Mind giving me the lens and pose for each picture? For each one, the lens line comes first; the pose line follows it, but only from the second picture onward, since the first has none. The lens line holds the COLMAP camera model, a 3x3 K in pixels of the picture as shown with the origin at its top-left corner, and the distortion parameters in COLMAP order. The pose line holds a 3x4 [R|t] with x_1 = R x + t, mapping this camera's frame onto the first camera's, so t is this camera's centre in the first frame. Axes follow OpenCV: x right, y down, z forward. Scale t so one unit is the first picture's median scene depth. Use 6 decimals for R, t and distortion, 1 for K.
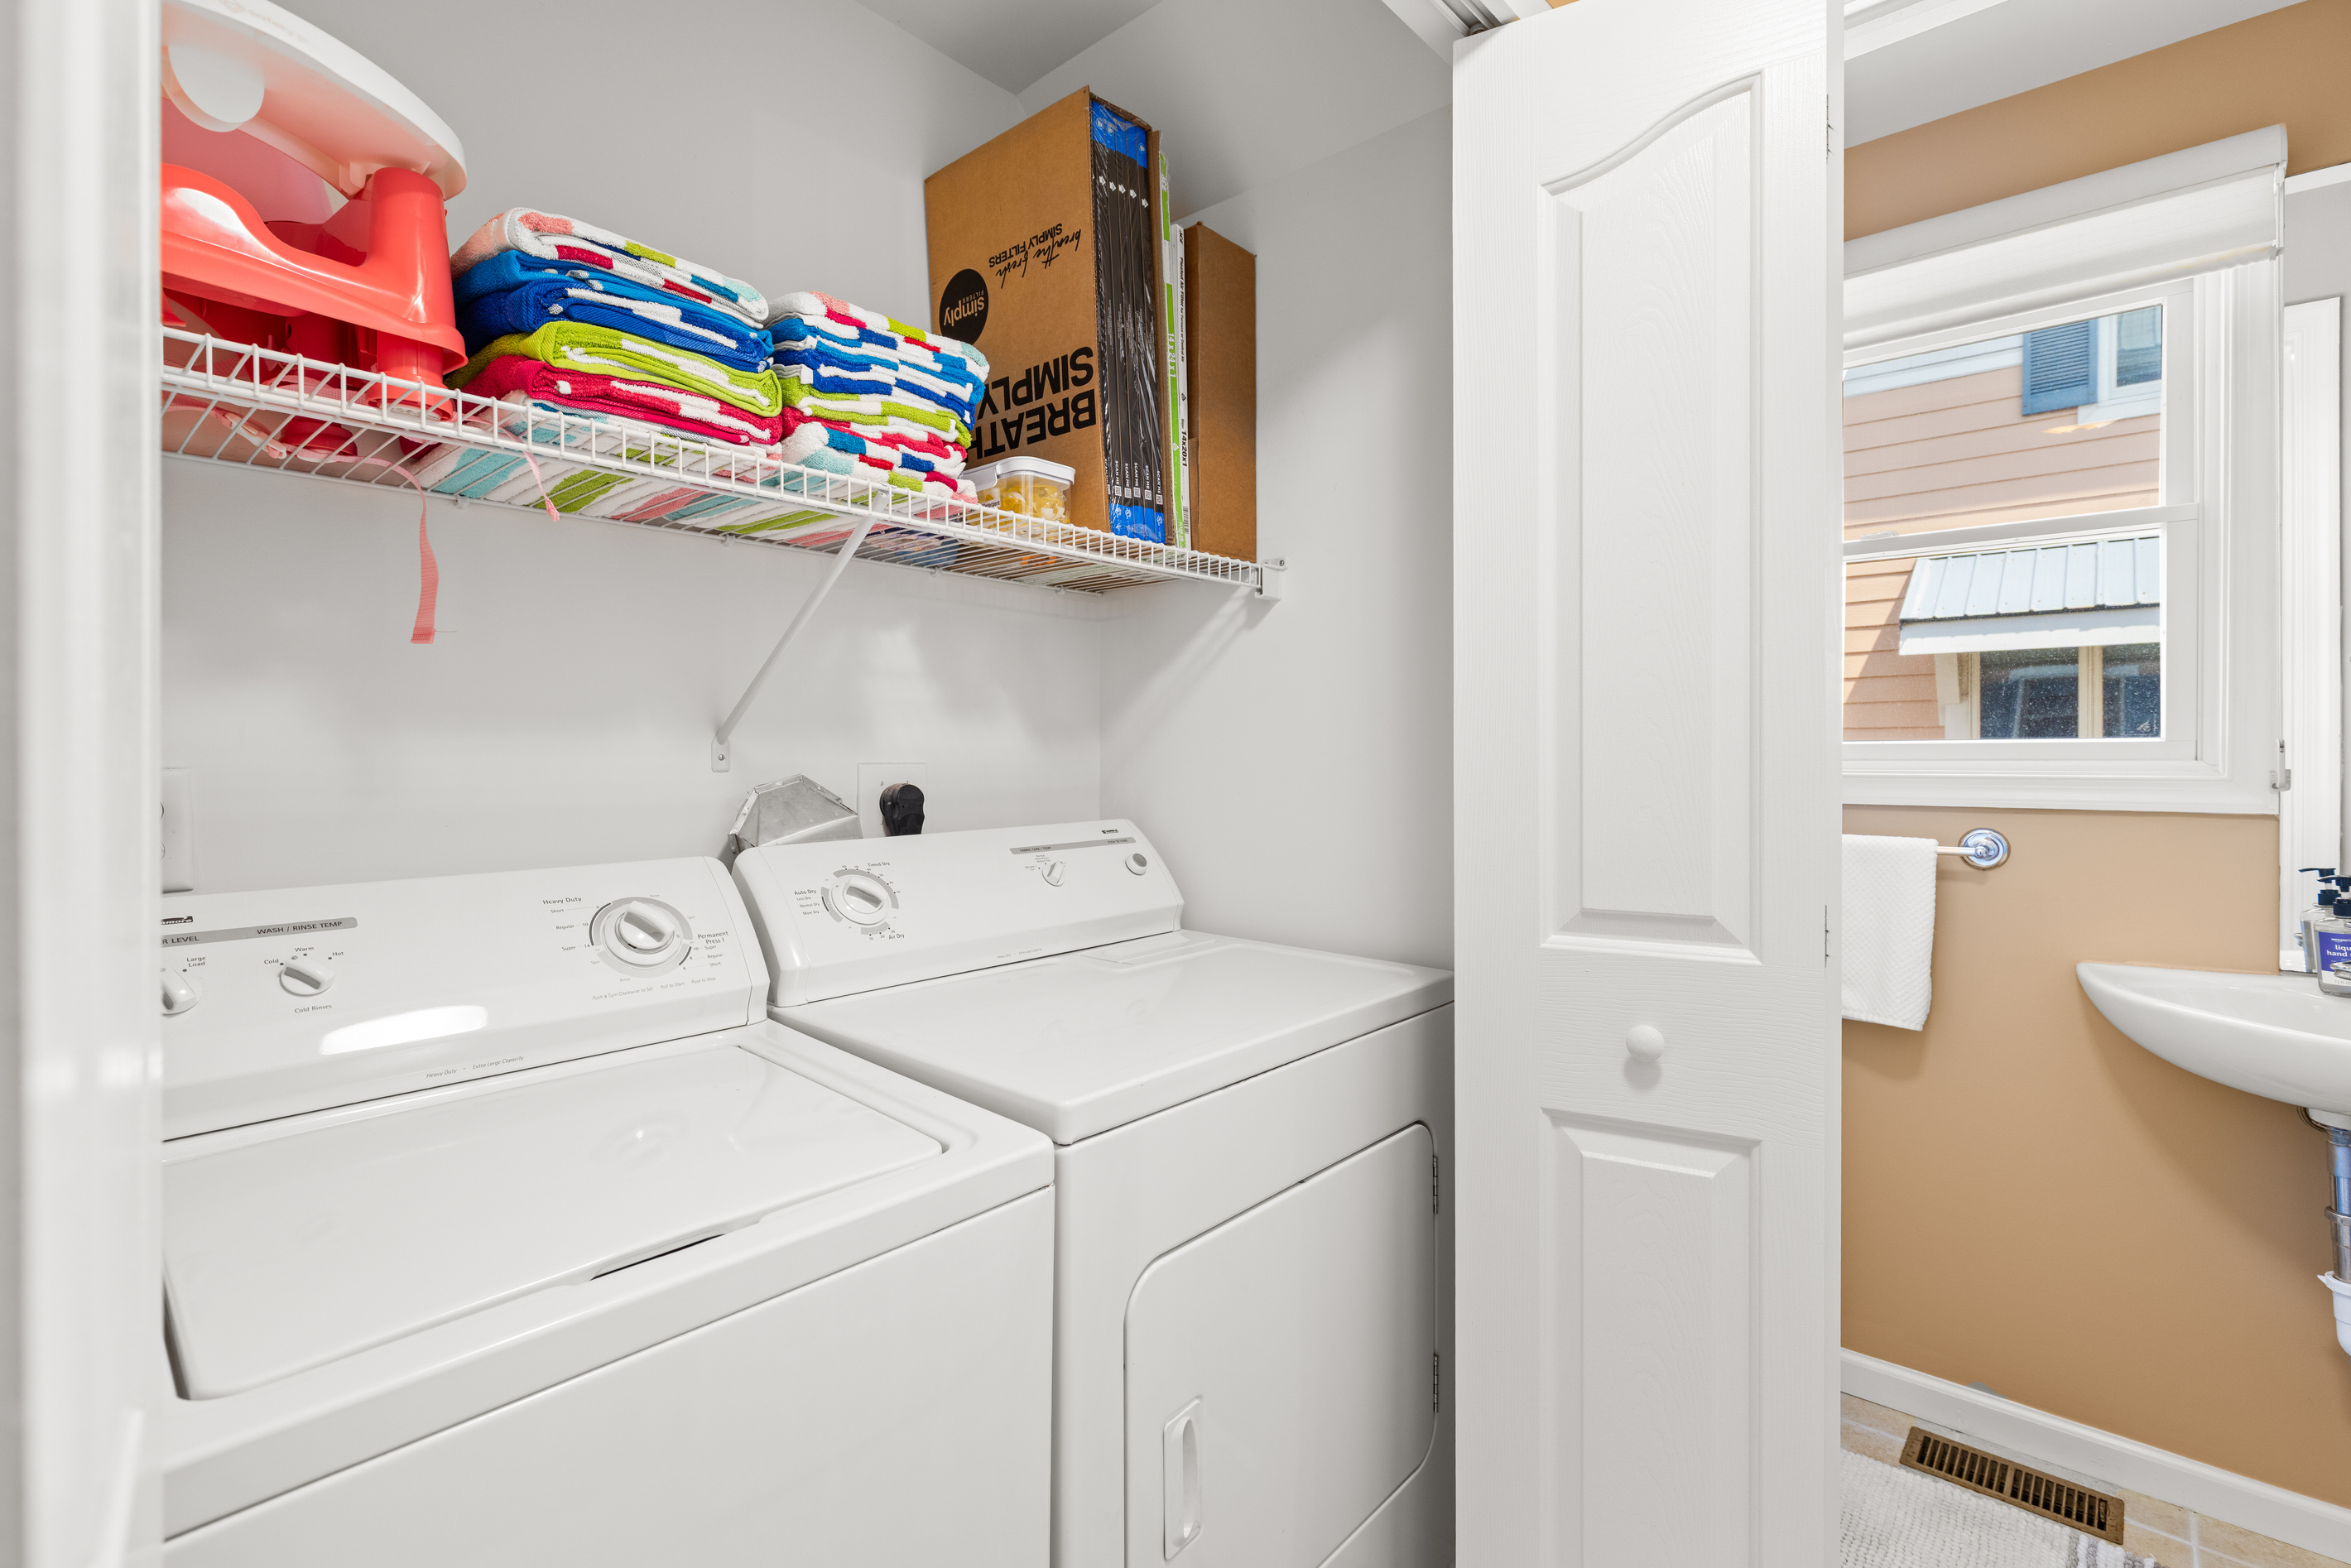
lens RADIAL K [[1054.0, 0, 1203.8], [0, 1054.0, 760.0], [0, 0, 1]] dist [0.002006, 0.000640]
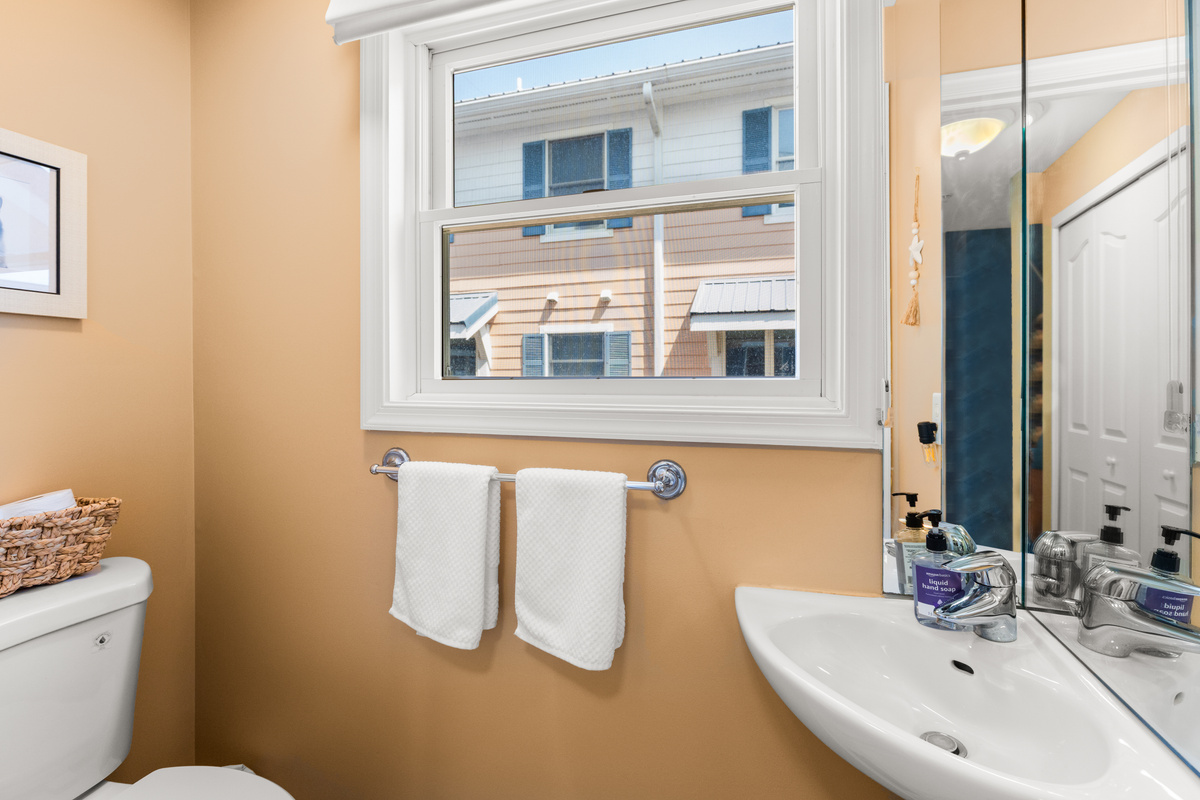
lens RADIAL K [[548.1, 0, 603.2], [0, 548.1, 379.6], [0, 0, 1]] dist [0.001794, 0.000277]
pose [[0.921635, 0.000994, 0.388056, 0.120409], [0.001578, 0.999979, -0.006311, -0.003532], [-0.388054, 0.006429, 0.921614, 0.133058]]
